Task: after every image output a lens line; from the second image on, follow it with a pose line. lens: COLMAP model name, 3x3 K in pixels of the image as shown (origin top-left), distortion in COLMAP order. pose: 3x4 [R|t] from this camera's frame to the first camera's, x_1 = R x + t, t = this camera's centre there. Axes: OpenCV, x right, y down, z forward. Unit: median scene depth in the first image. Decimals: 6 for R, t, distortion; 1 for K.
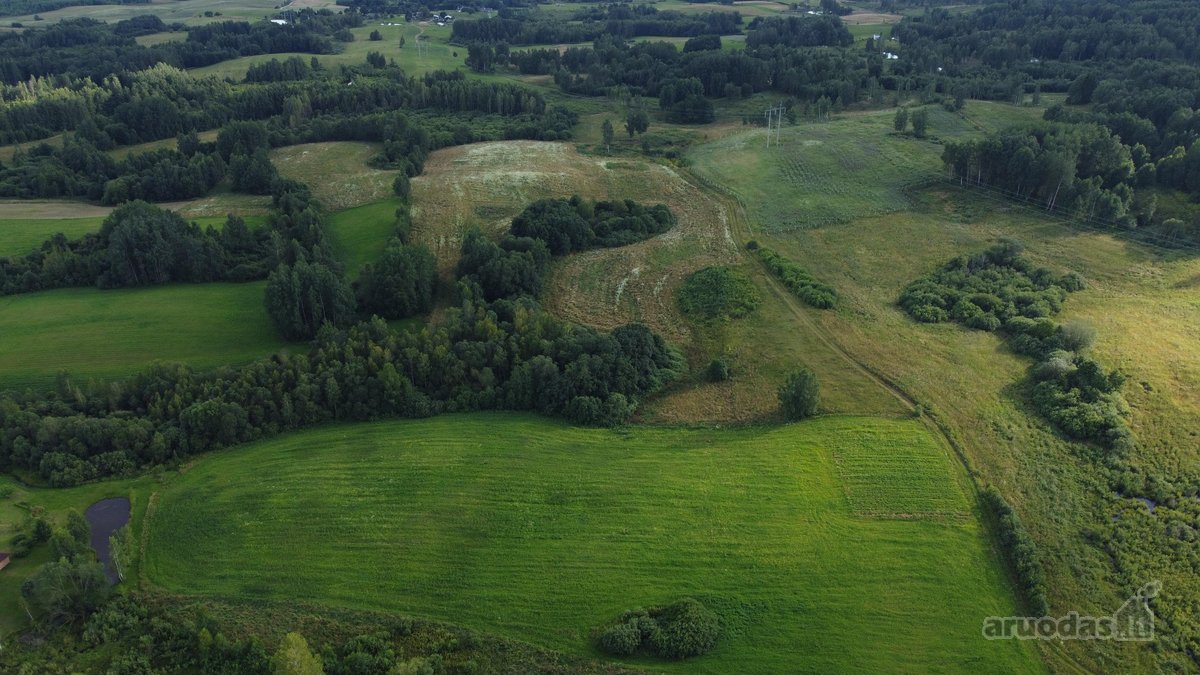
lens RADIAL K [[910.2, 0, 600.0], [0, 910.2, 337.5], [0, 0, 1]] dist [0.001918, -0.003710]
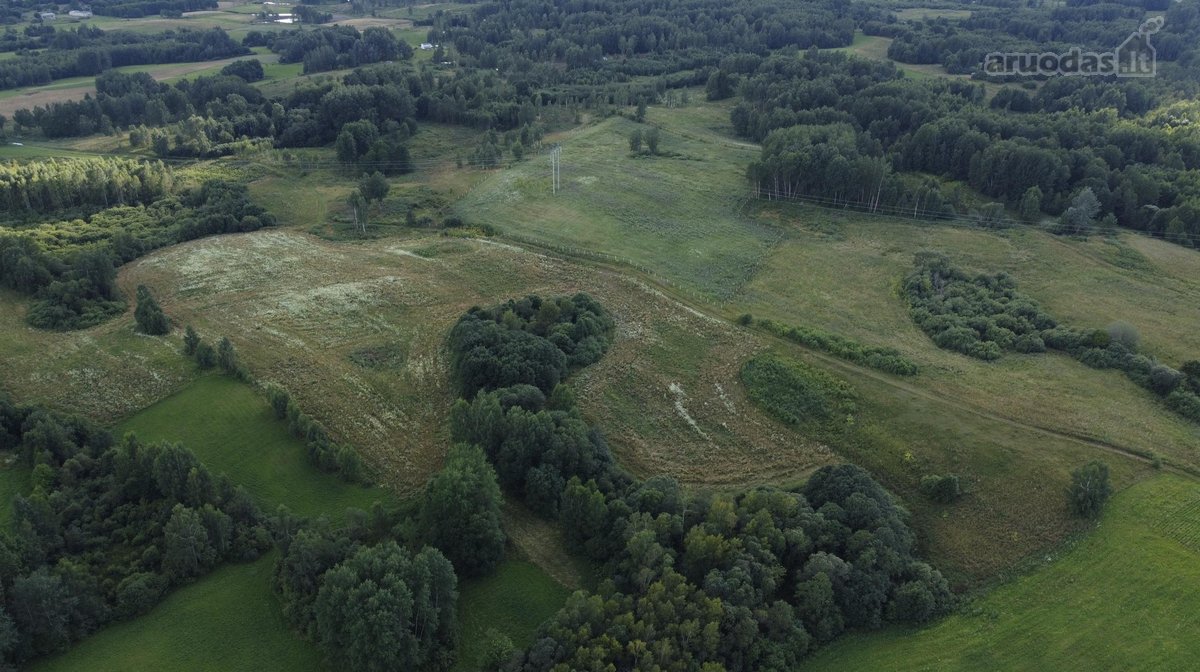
lens RADIAL K [[910.2, 0, 600.0], [0, 910.2, 336.0], [0, 0, 1]] dist [0.001918, -0.003710]
pose [[0.782164, -0.259435, 0.566493, -0.297399], [0.255831, 0.962738, 0.087673, -0.134380], [-0.568129, 0.076352, 0.819390, 0.250101]]
